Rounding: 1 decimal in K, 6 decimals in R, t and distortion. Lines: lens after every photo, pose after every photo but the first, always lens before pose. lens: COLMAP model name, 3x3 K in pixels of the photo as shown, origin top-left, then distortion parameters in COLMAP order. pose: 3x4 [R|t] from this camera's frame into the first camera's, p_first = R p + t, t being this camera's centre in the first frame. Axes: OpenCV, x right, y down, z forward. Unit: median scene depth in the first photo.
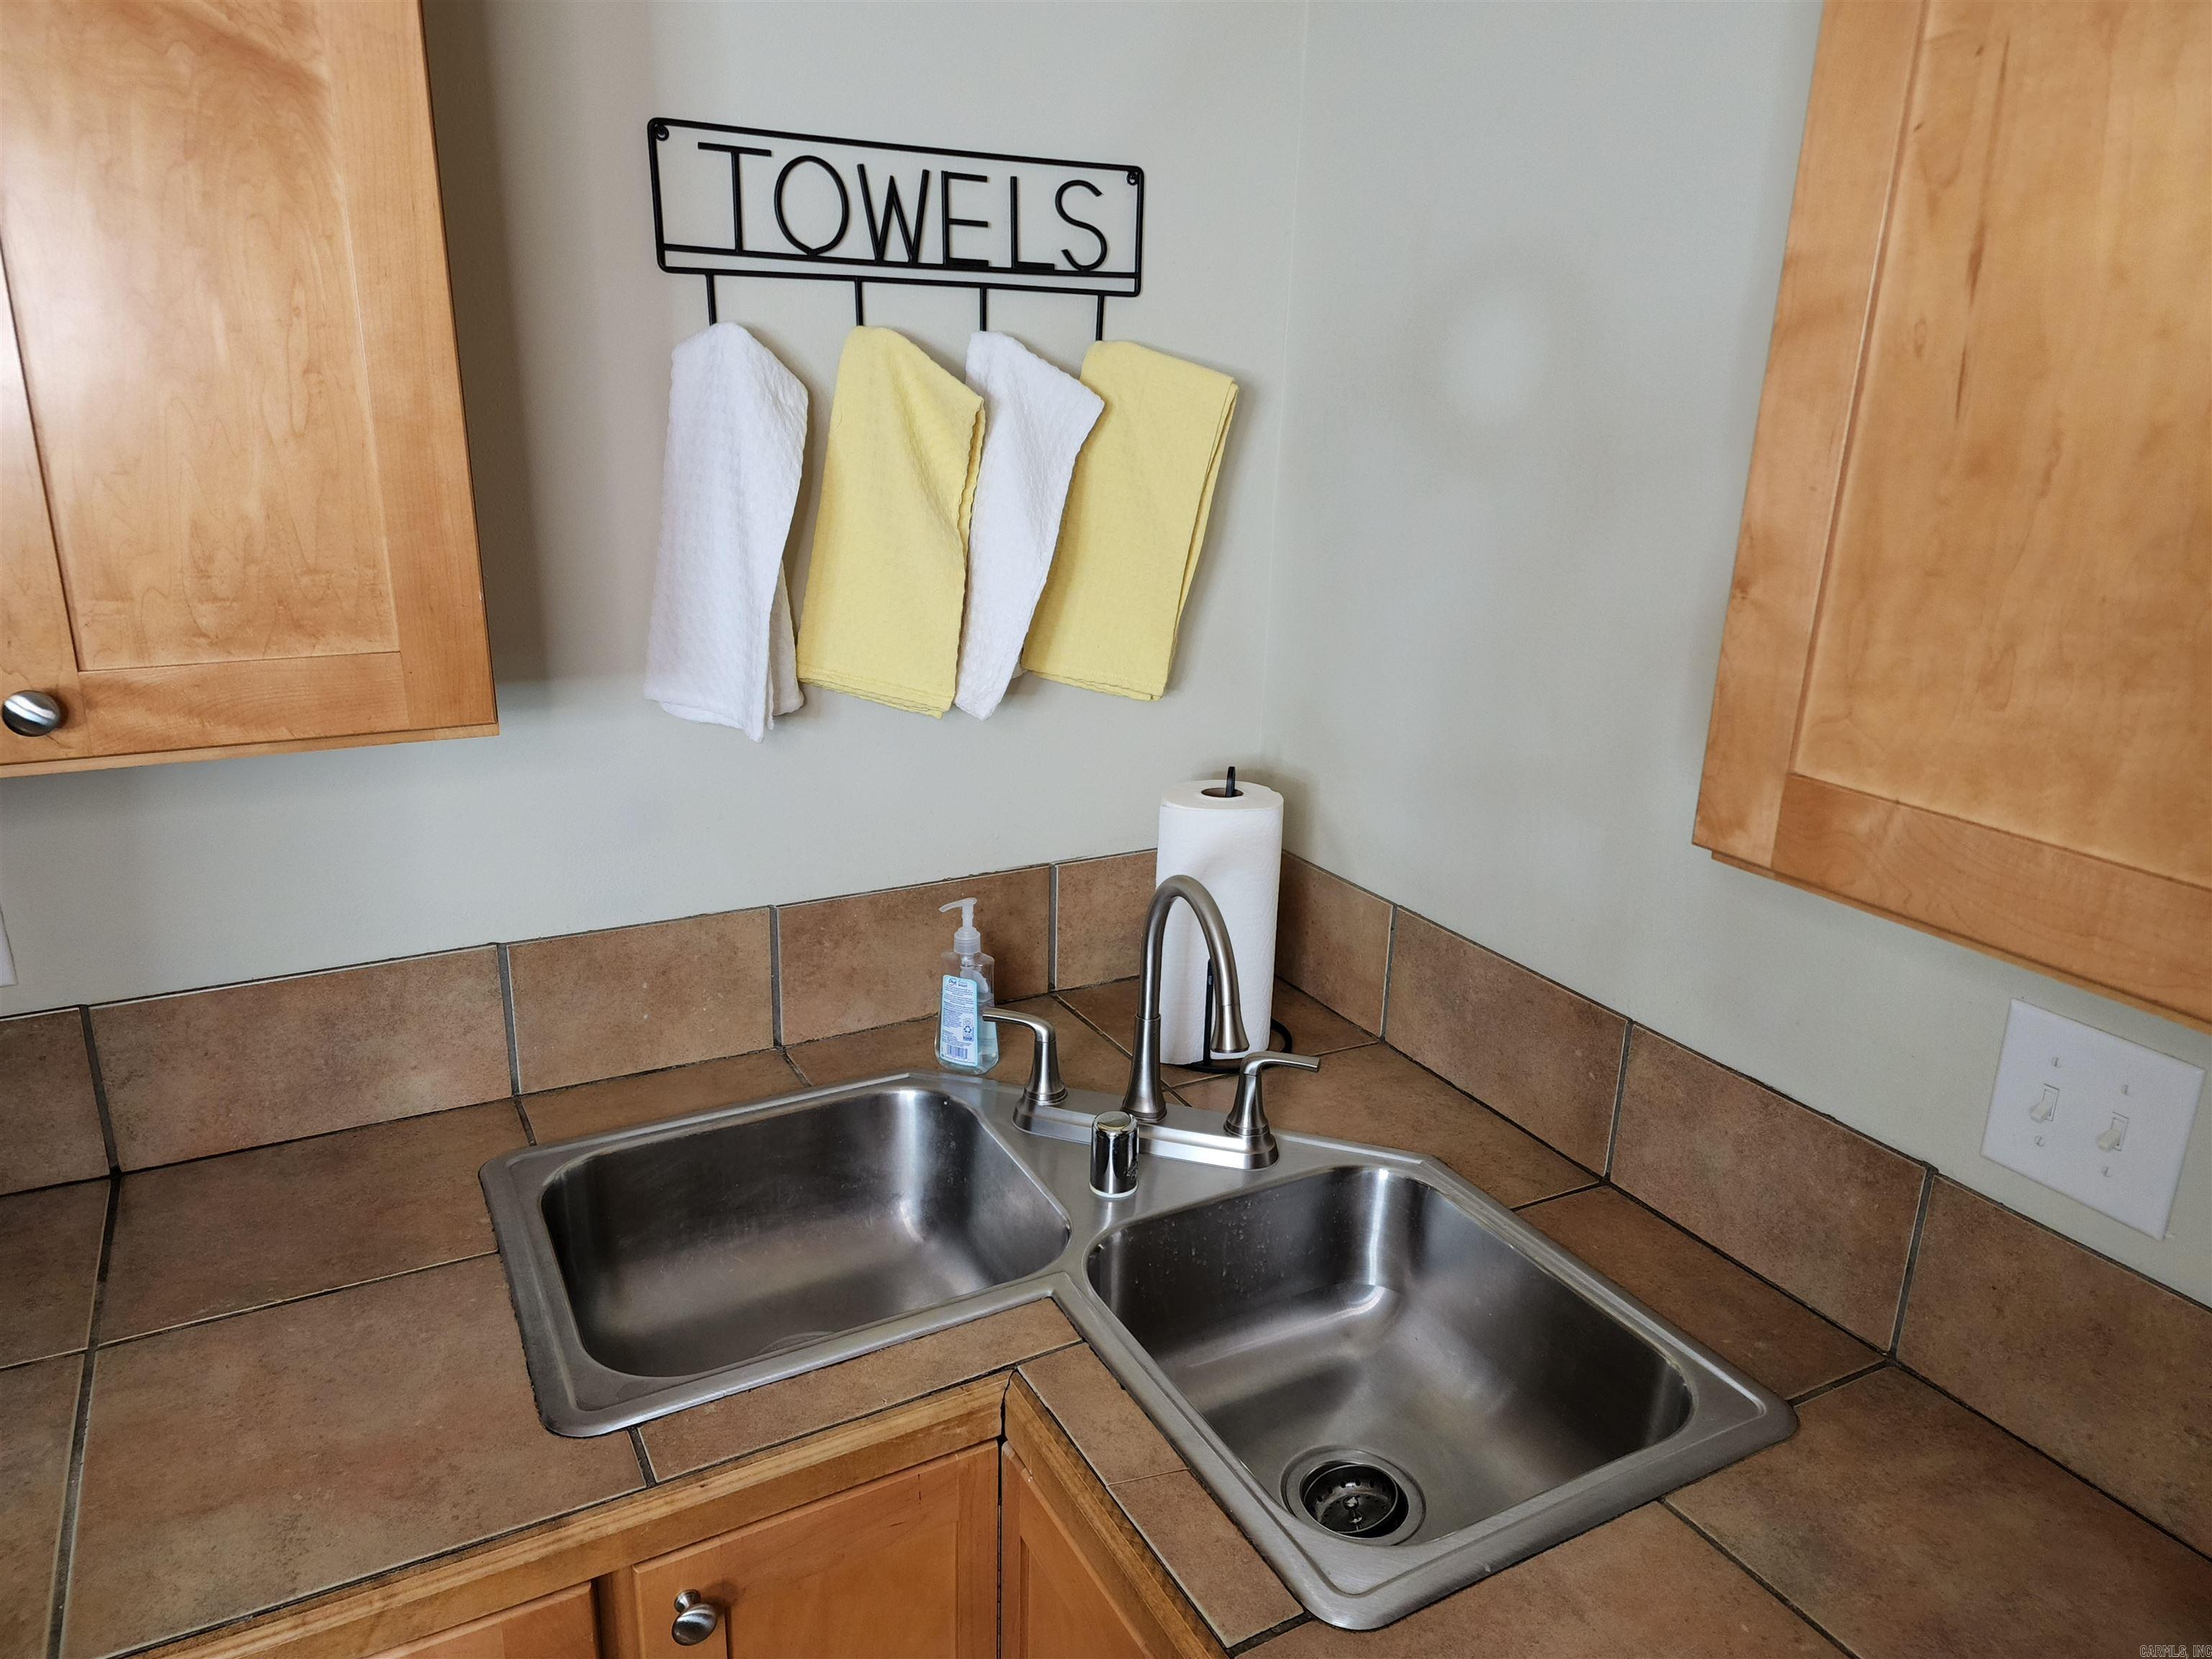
lens RADIAL K [[1484.7, 0, 1110.3], [0, 1484.7, 821.3], [0, 0, 1]] dist [0.092888, -0.086936]
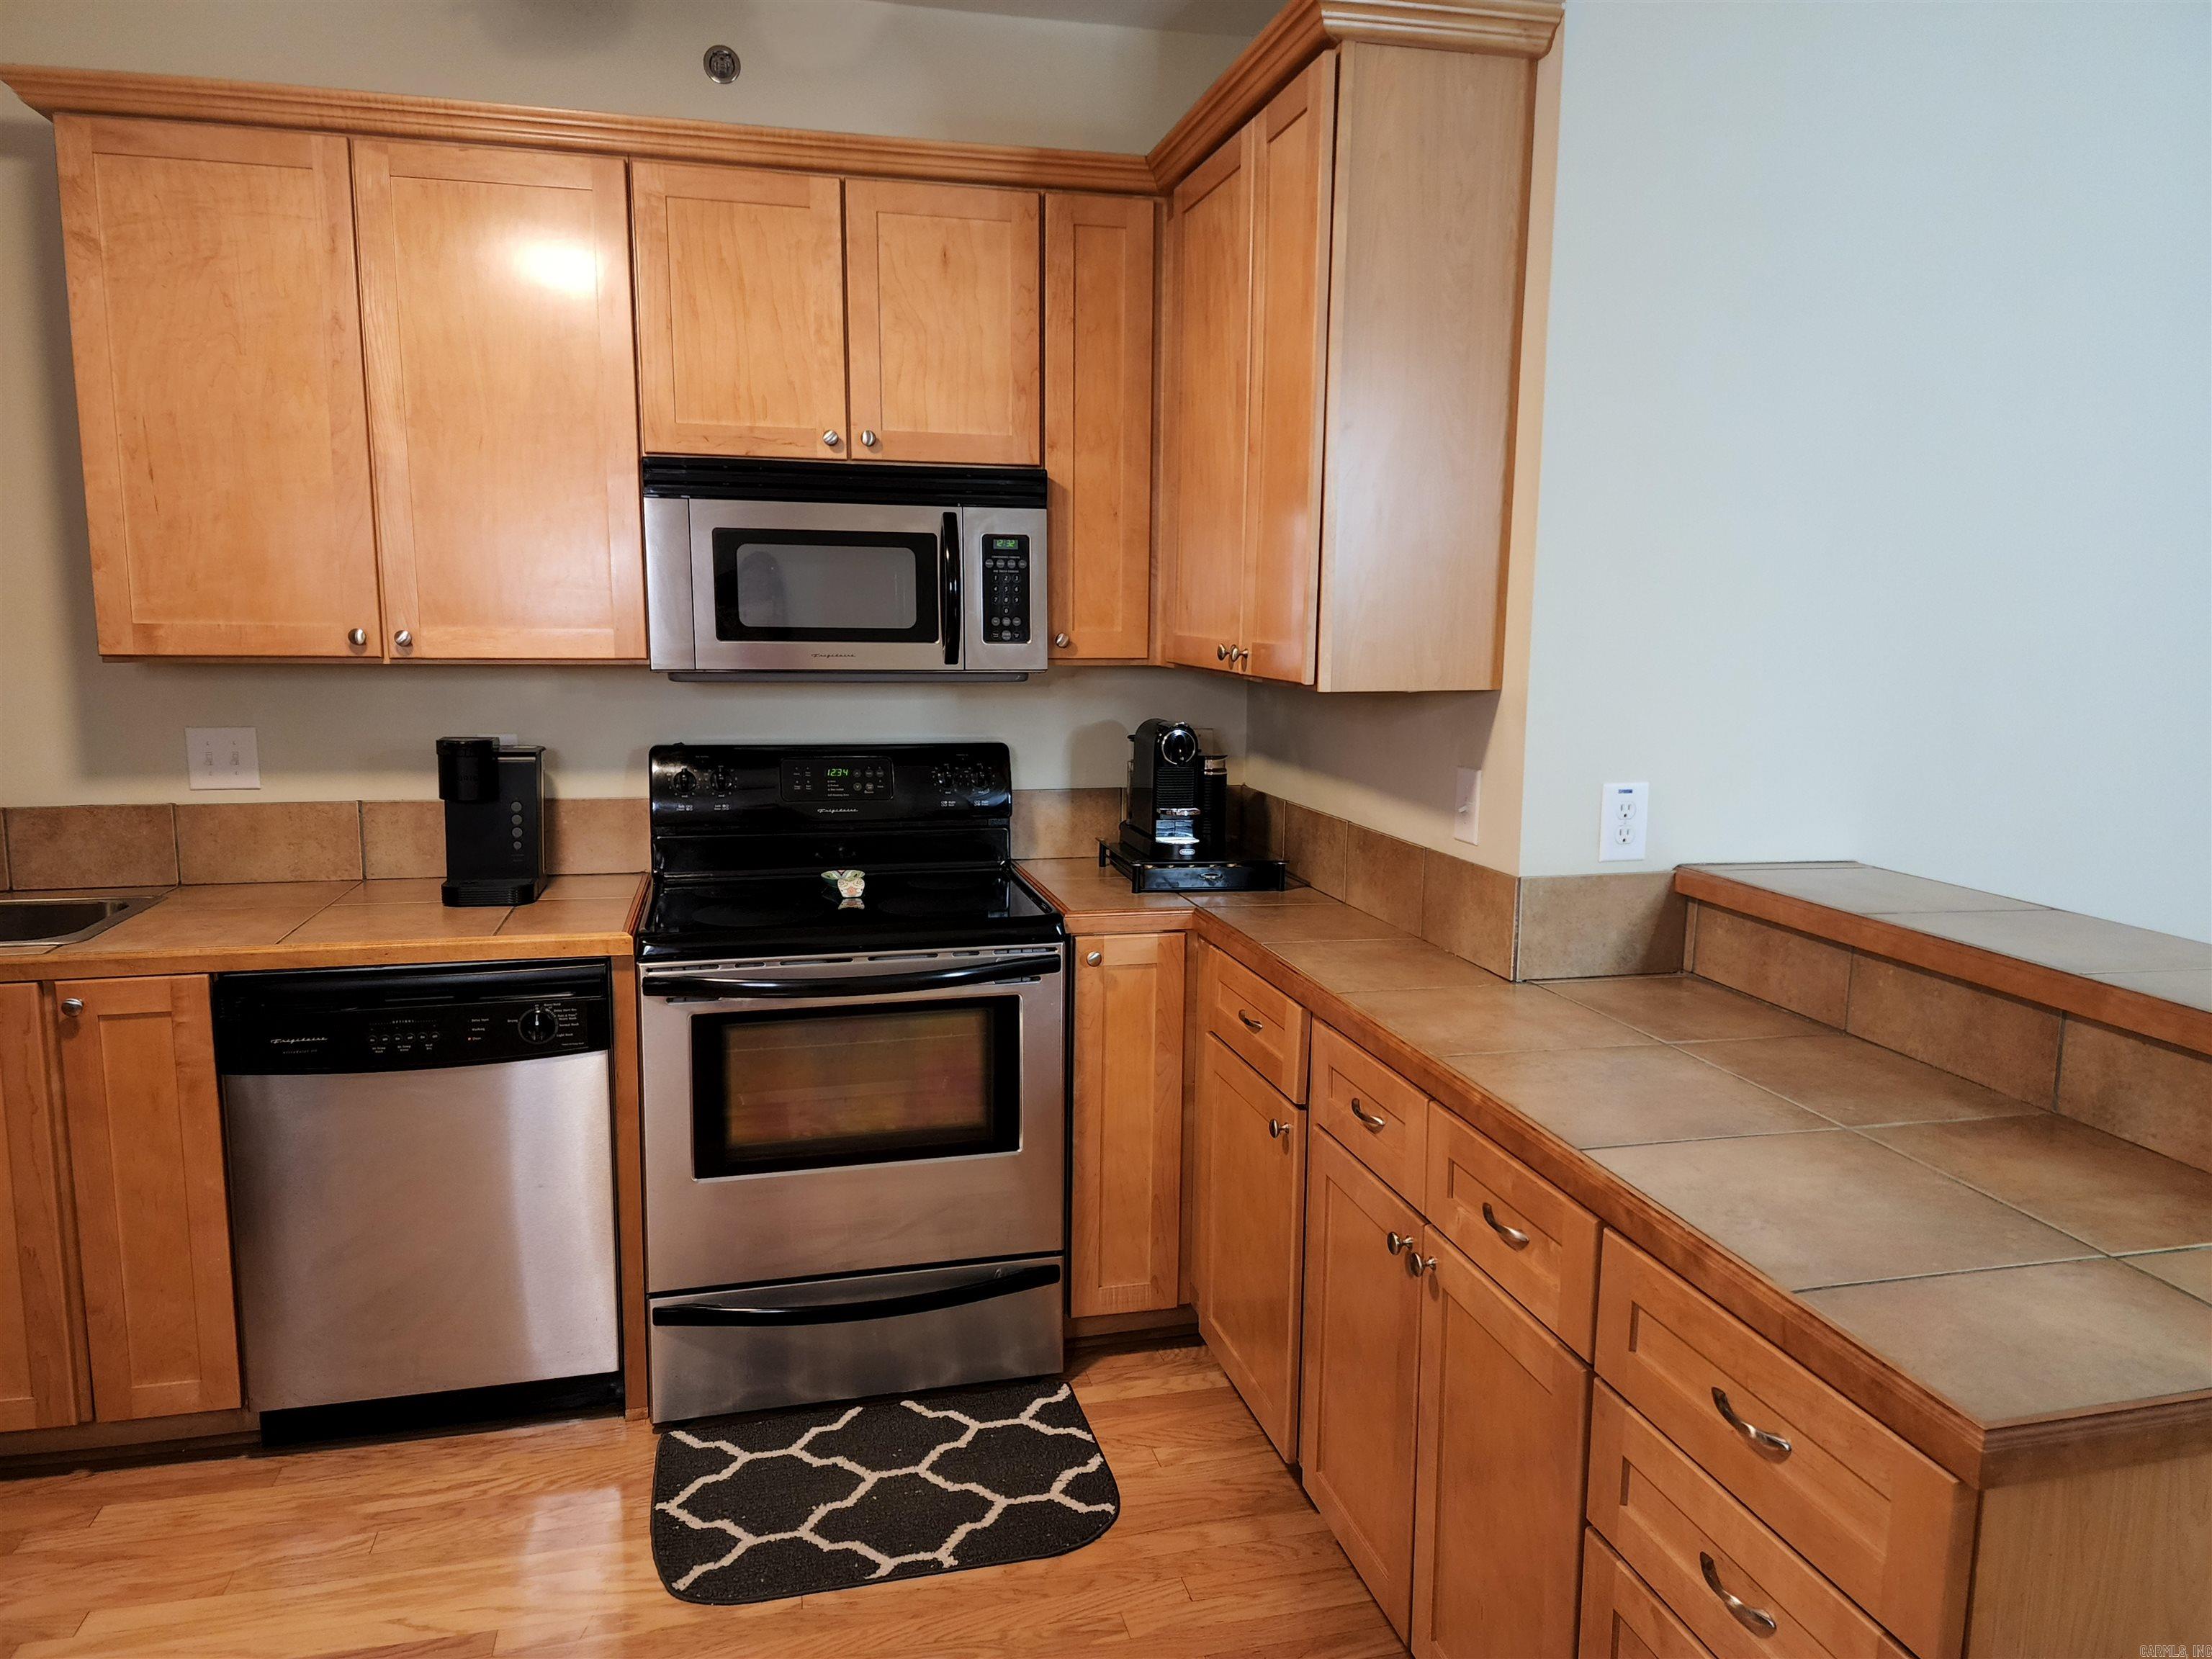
lens RADIAL K [[1484.7, 0, 1101.5], [0, 1484.7, 827.9], [0, 0, 1]] dist [0.092888, -0.086936]
pose [[0.253930, -0.163415, 0.953318, -1.230740], [0.285420, 0.954393, 0.087574, 0.388681], [-0.924151, 0.249858, 0.288991, -0.977589]]
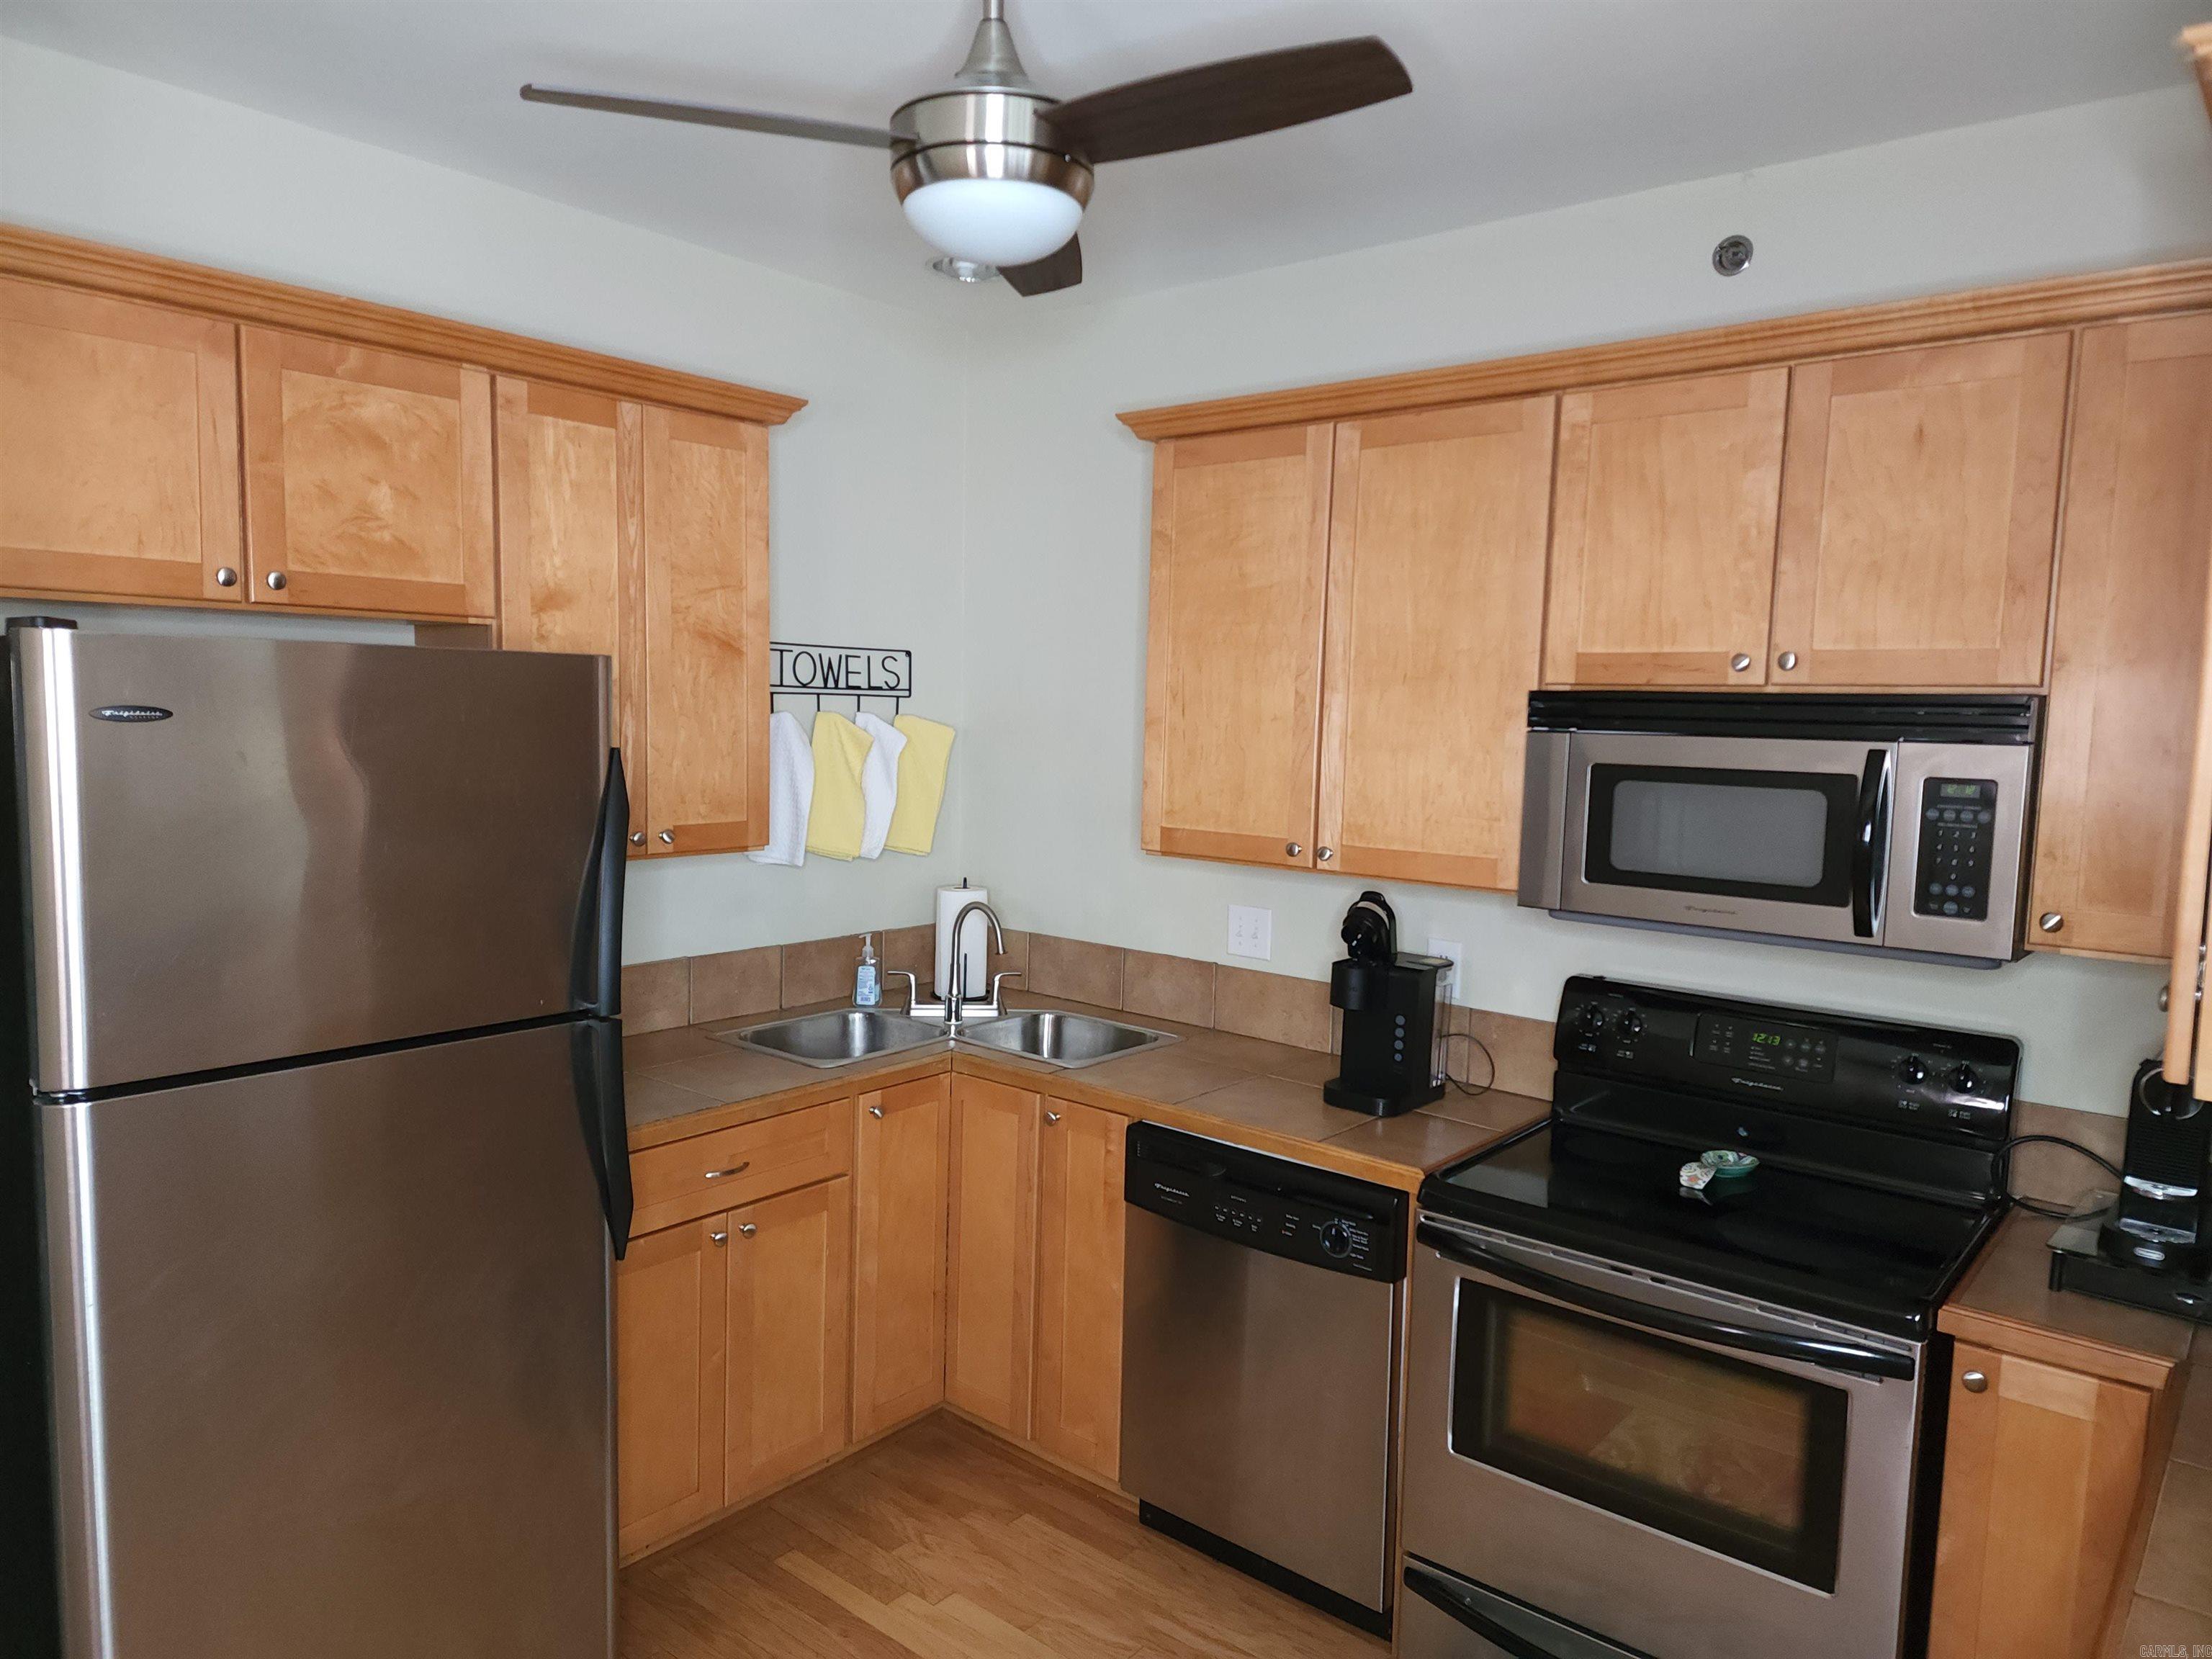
lens RADIAL K [[1484.7, 0, 1095.2], [0, 1484.7, 838.1], [0, 0, 1]] dist [0.092888, -0.086936]
pose [[0.929270, -0.035968, 0.367647, -0.676703], [0.107471, 0.978521, -0.175914, 0.387841], [-0.353423, 0.202983, 0.913176, -1.469810]]
